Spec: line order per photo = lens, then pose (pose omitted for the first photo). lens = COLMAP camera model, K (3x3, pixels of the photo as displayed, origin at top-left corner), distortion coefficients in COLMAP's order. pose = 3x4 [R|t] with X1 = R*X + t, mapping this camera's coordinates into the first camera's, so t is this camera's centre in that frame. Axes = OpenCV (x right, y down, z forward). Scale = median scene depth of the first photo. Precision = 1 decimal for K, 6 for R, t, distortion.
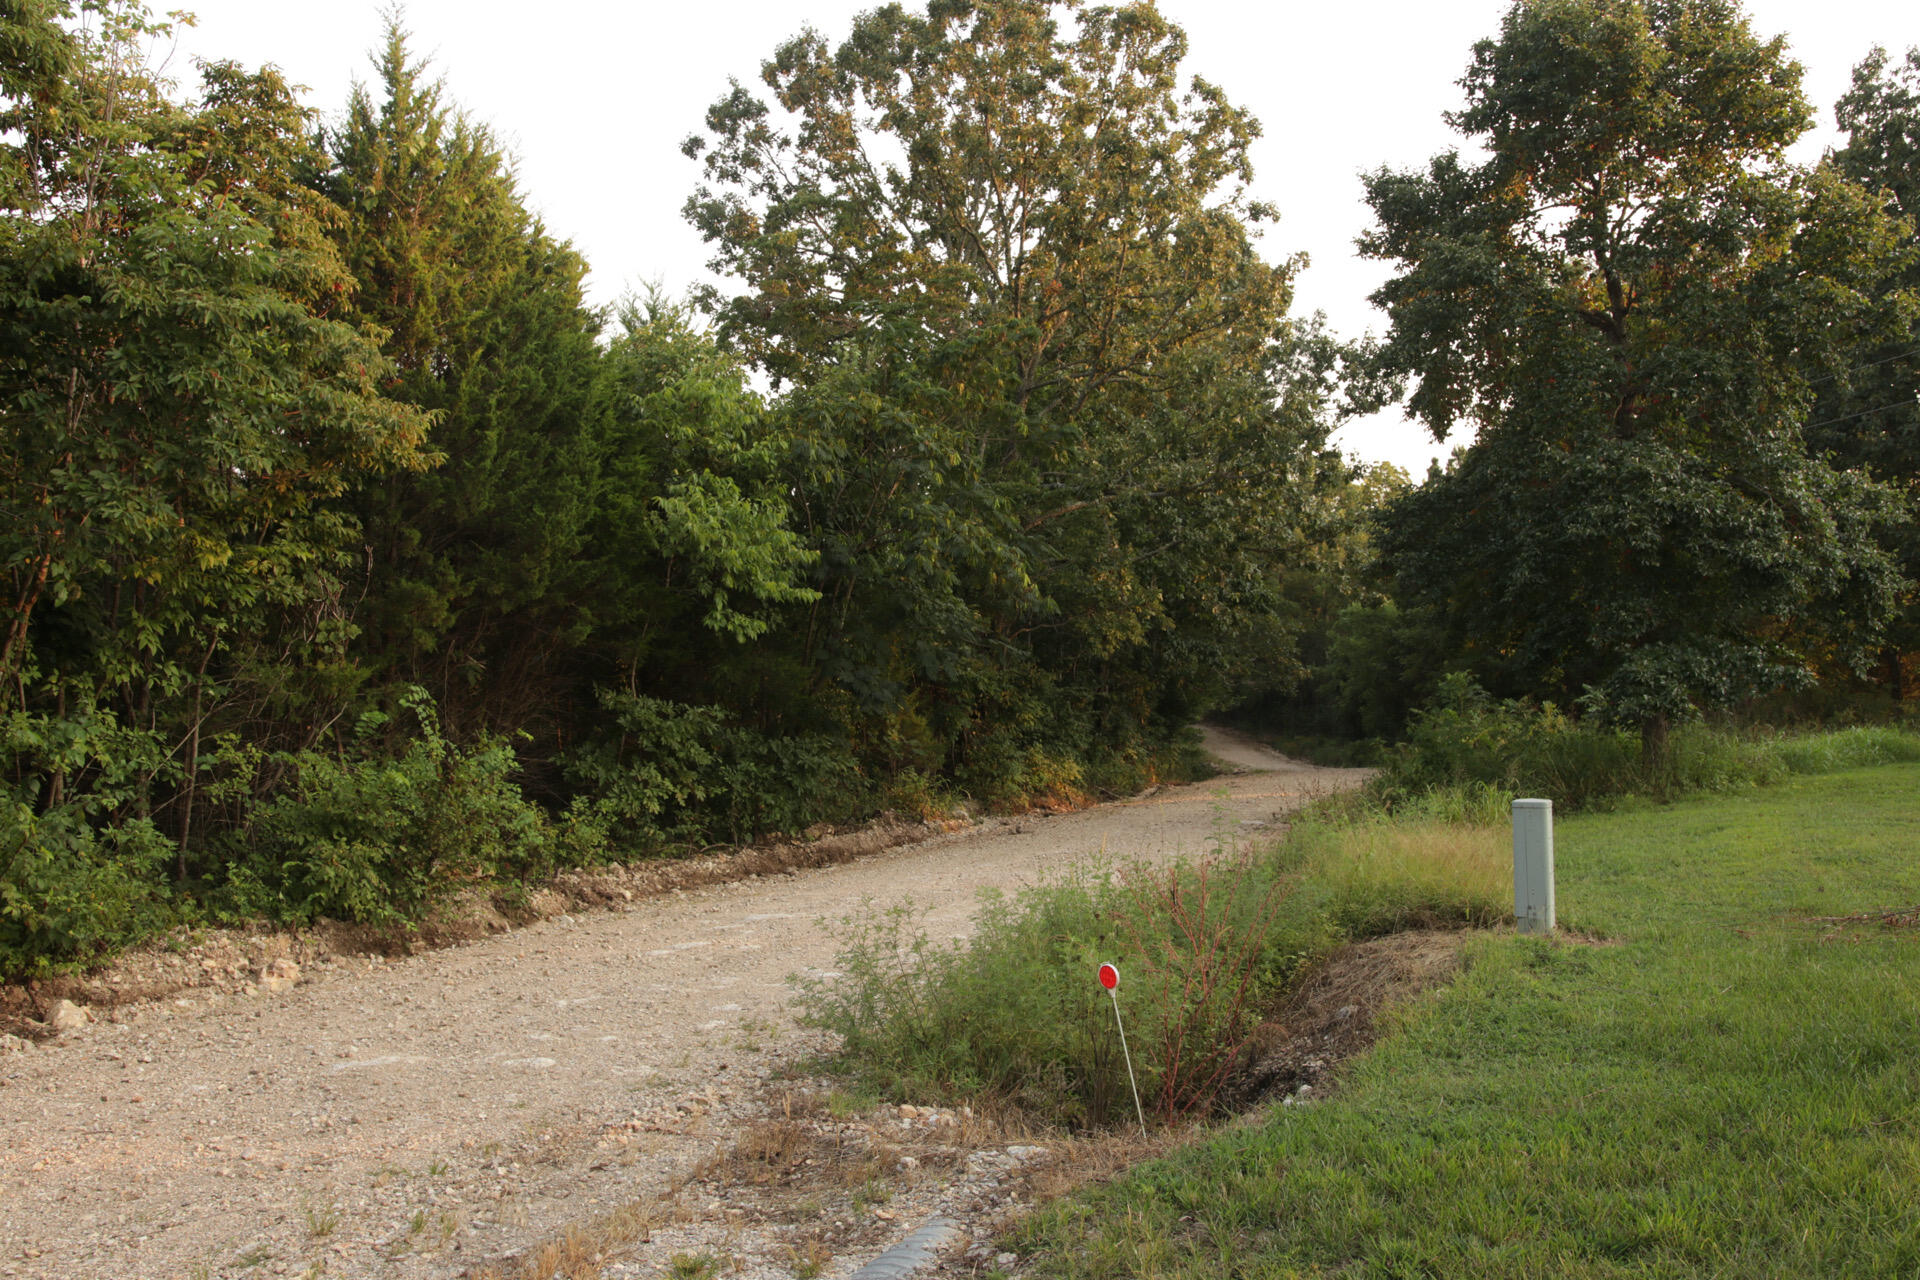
lens RADIAL K [[1592.8, 0, 948.7], [0, 1592.8, 639.4], [0, 0, 1]] dist [-0.084872, 0.070528]
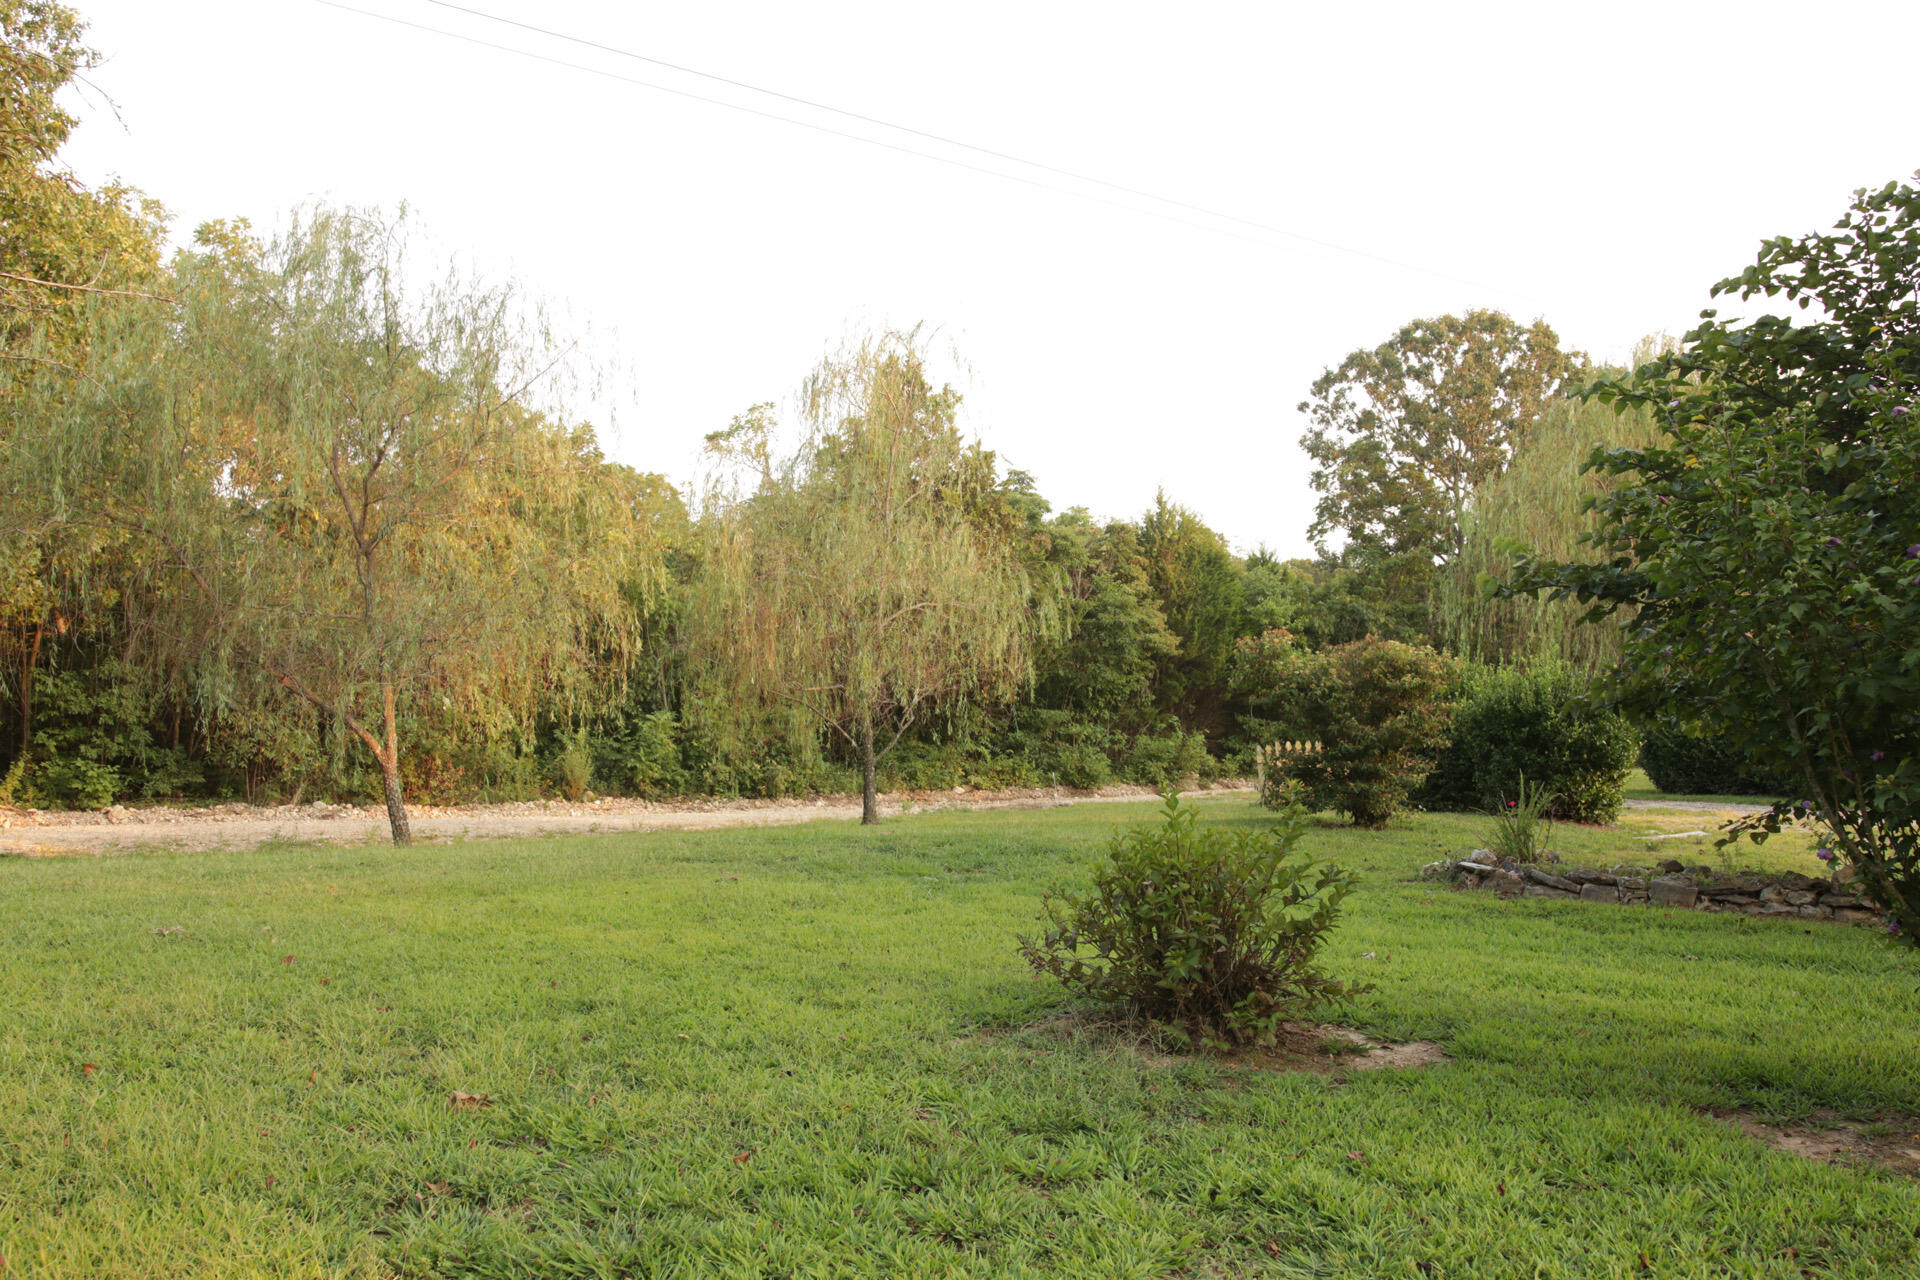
lens RADIAL K [[1592.8, 0, 948.7], [0, 1592.8, 639.4], [0, 0, 1]] dist [-0.084872, 0.070528]
pose [[0.904307, -0.014698, -0.426630, 0.577046], [0.013067, 0.999892, -0.006752, -0.100533], [0.426683, 0.000532, 0.904401, -1.942005]]
